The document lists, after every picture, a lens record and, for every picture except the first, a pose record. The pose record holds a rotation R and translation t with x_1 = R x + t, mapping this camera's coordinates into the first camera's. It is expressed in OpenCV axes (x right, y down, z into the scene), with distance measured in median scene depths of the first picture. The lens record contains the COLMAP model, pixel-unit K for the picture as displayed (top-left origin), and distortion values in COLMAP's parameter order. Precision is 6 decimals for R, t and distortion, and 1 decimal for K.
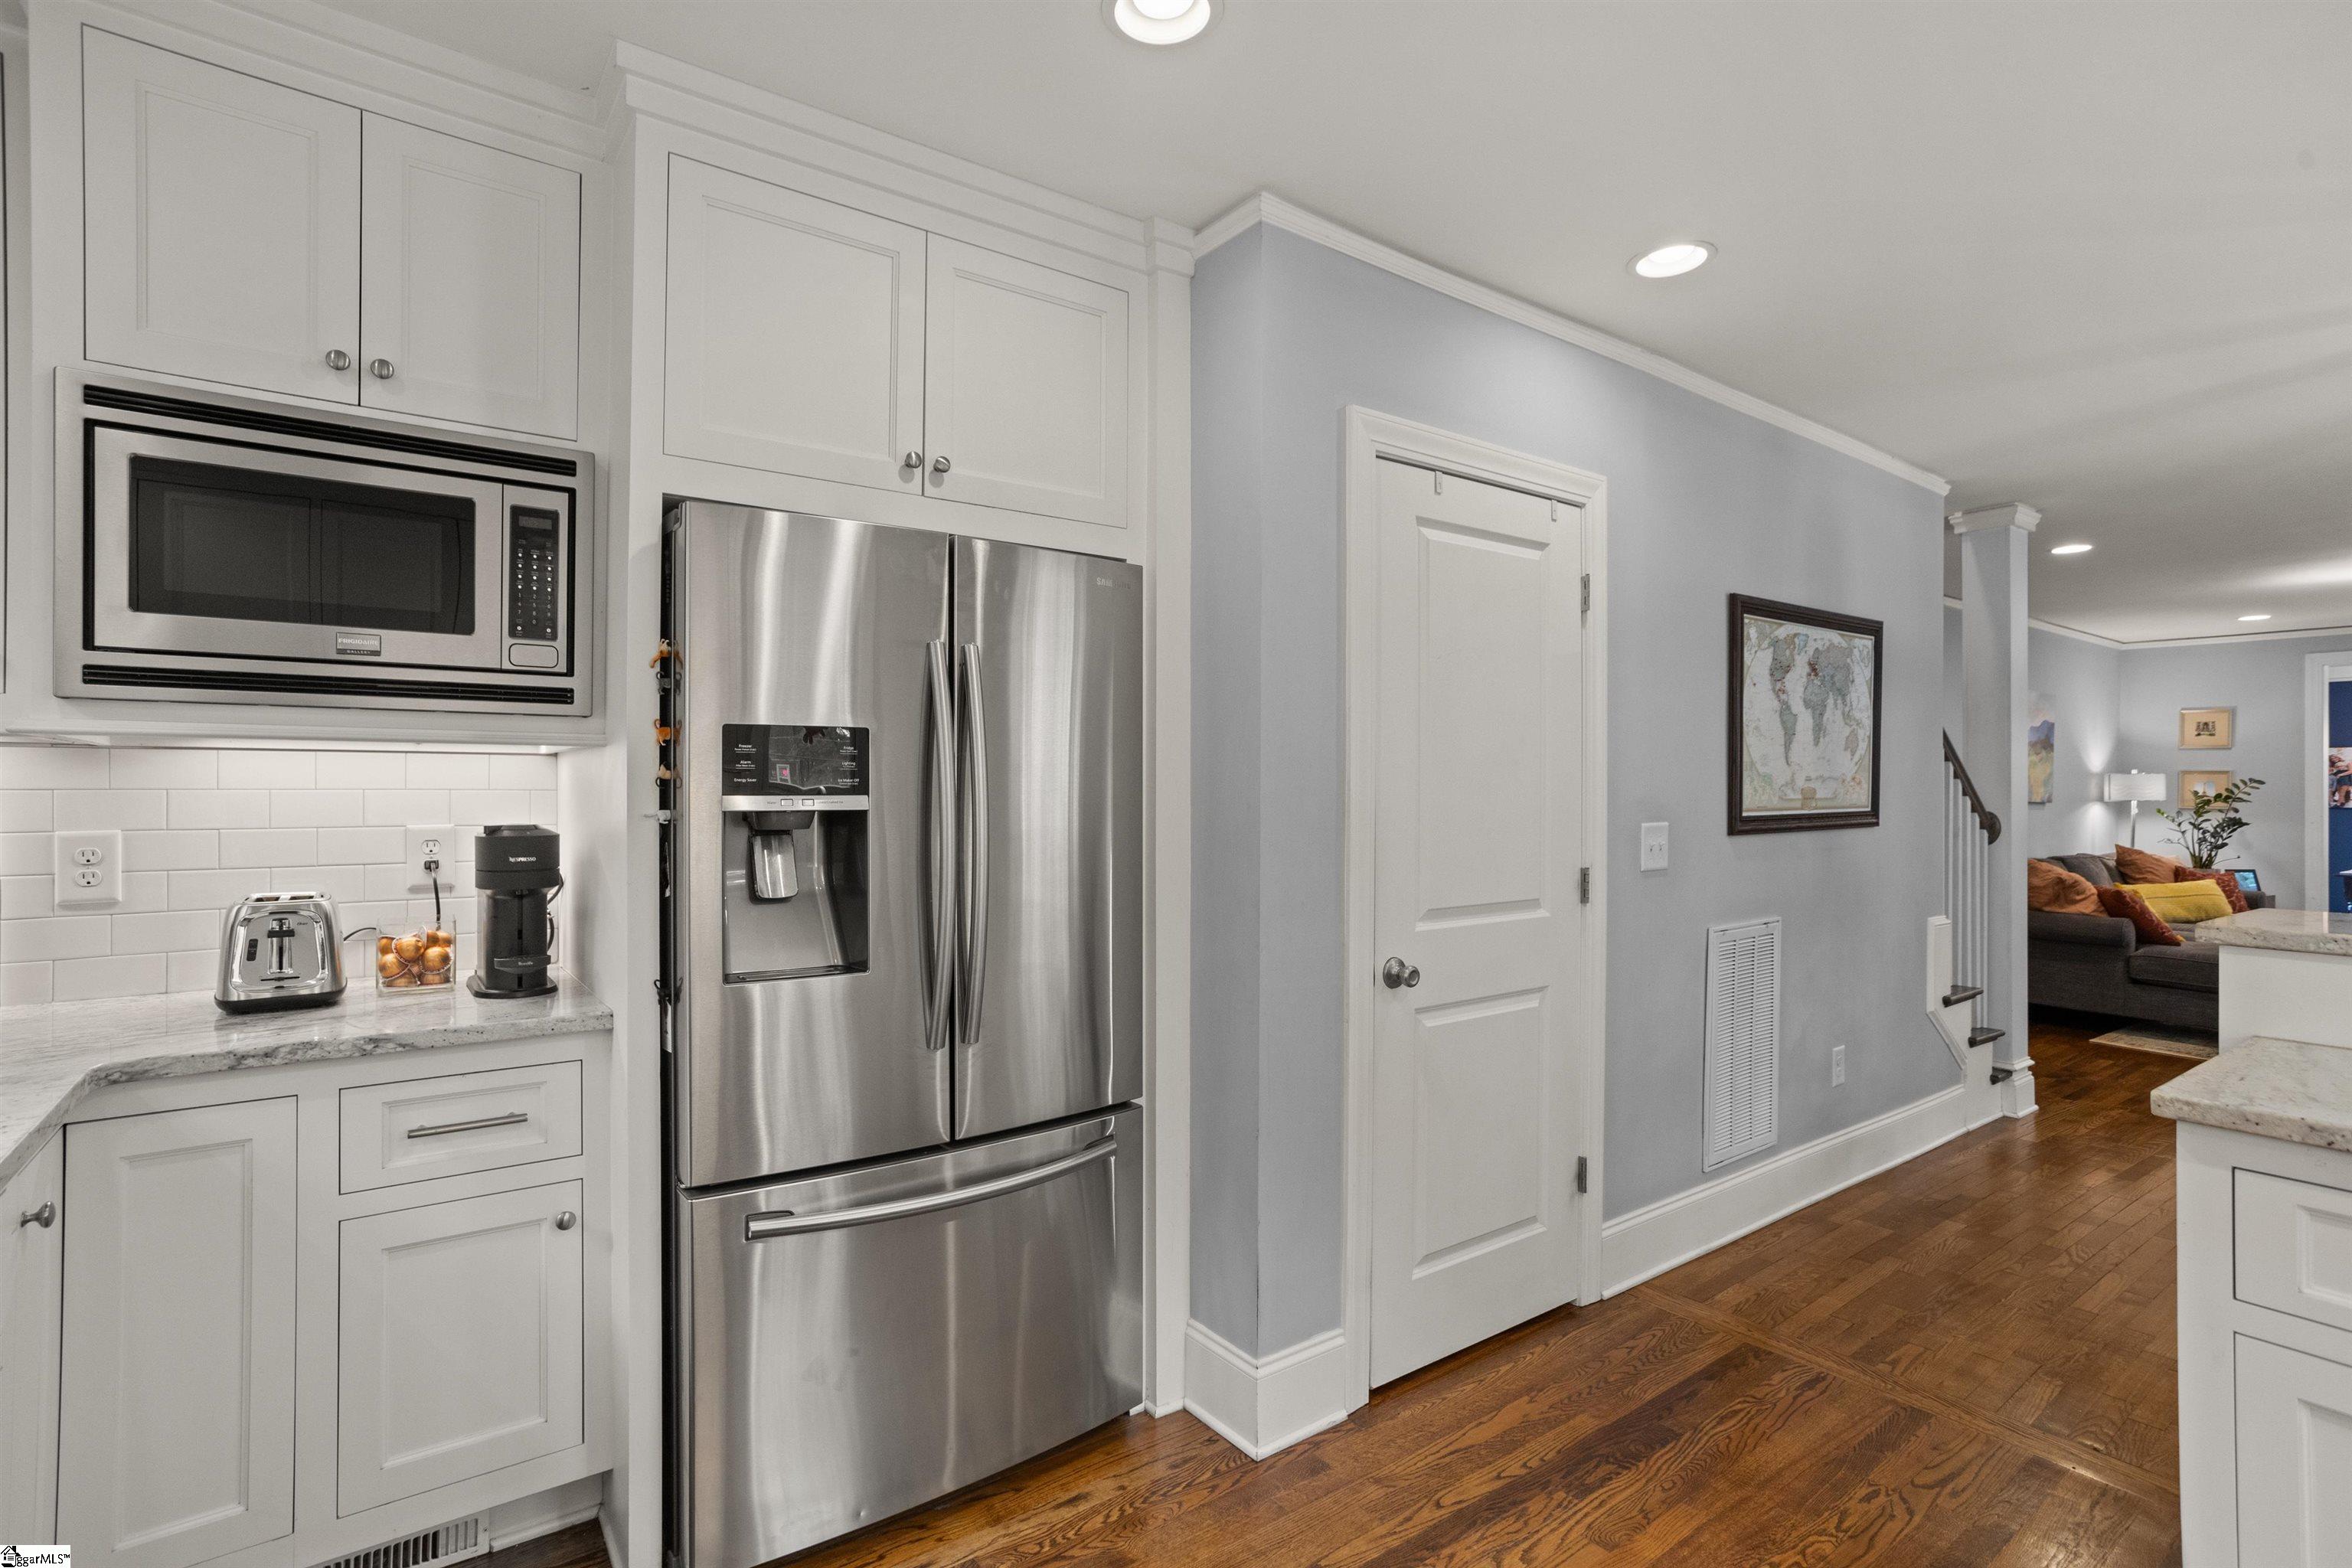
lens RADIAL K [[1130.8, 0, 1176.0], [0, 1130.8, 784.0], [0, 0, 1]] dist [-0.025299, 0.026531]
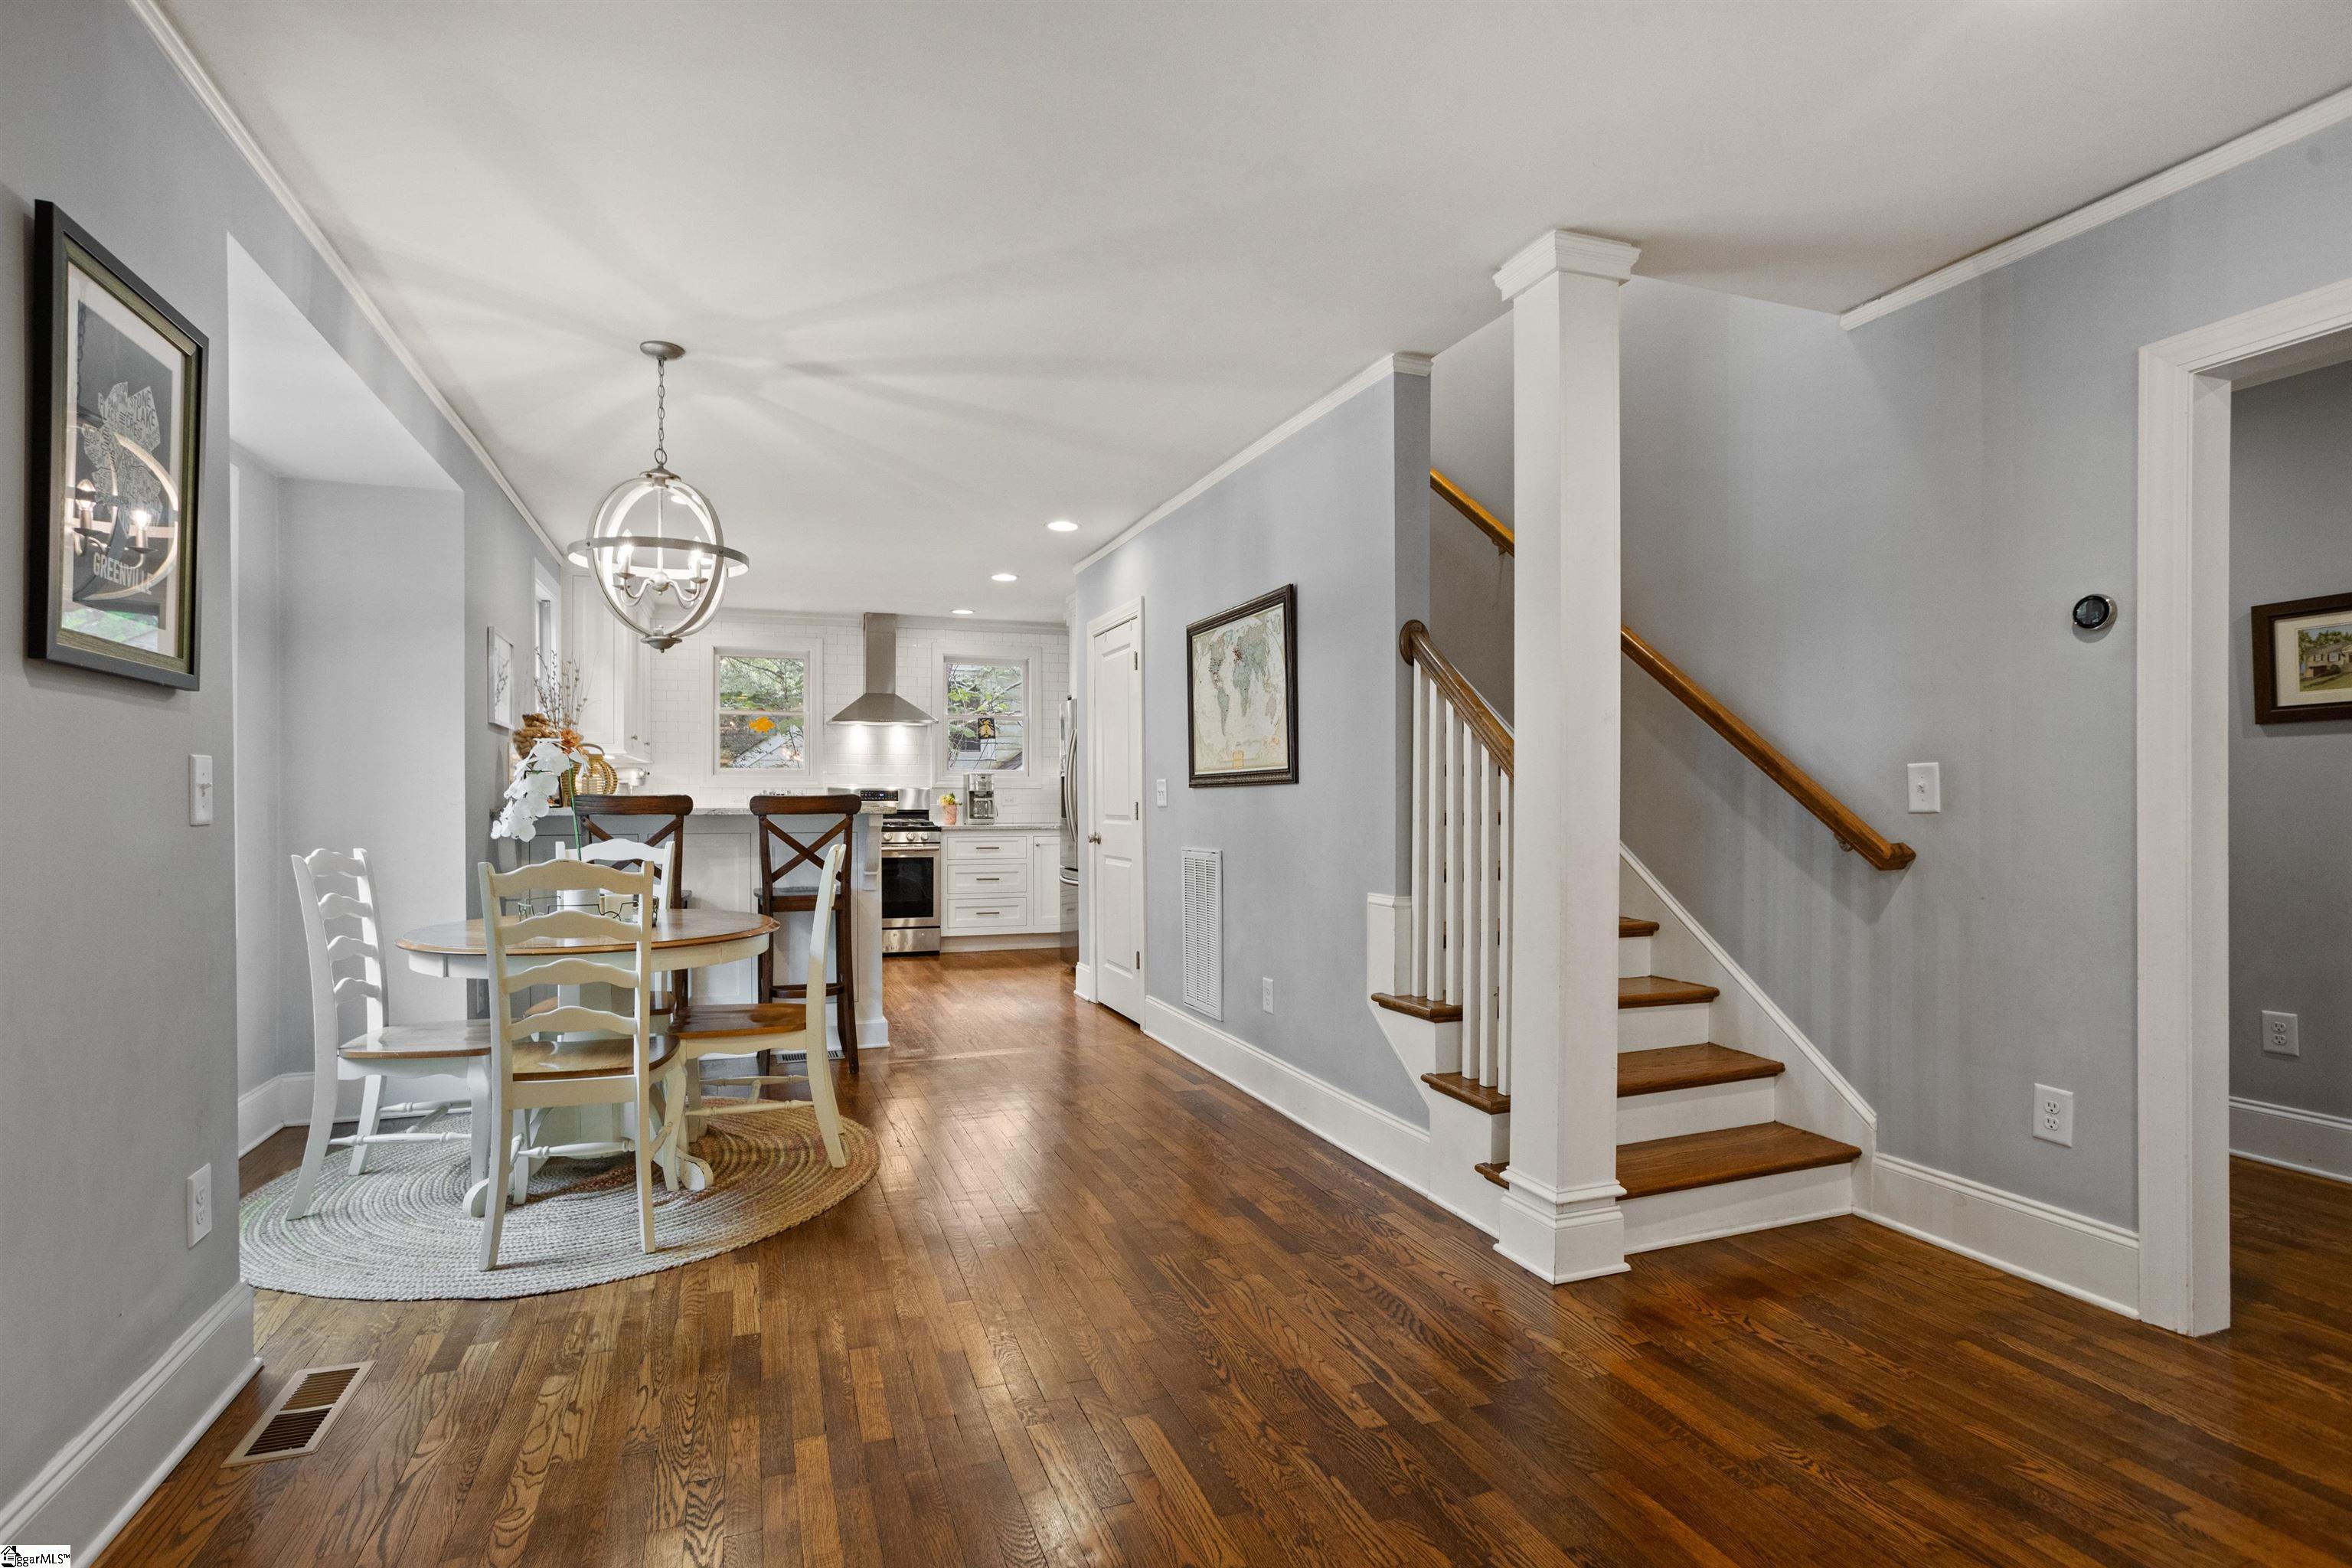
lens RADIAL K [[1130.8, 0, 1176.0], [0, 1130.8, 784.0], [0, 0, 1]] dist [-0.025299, 0.026531]
pose [[-0.265881, -0.008267, -0.963970, 1.757362], [0.009210, 0.999896, -0.011116, 0.051737], [0.963962, -0.011834, -0.265777, 1.248813]]
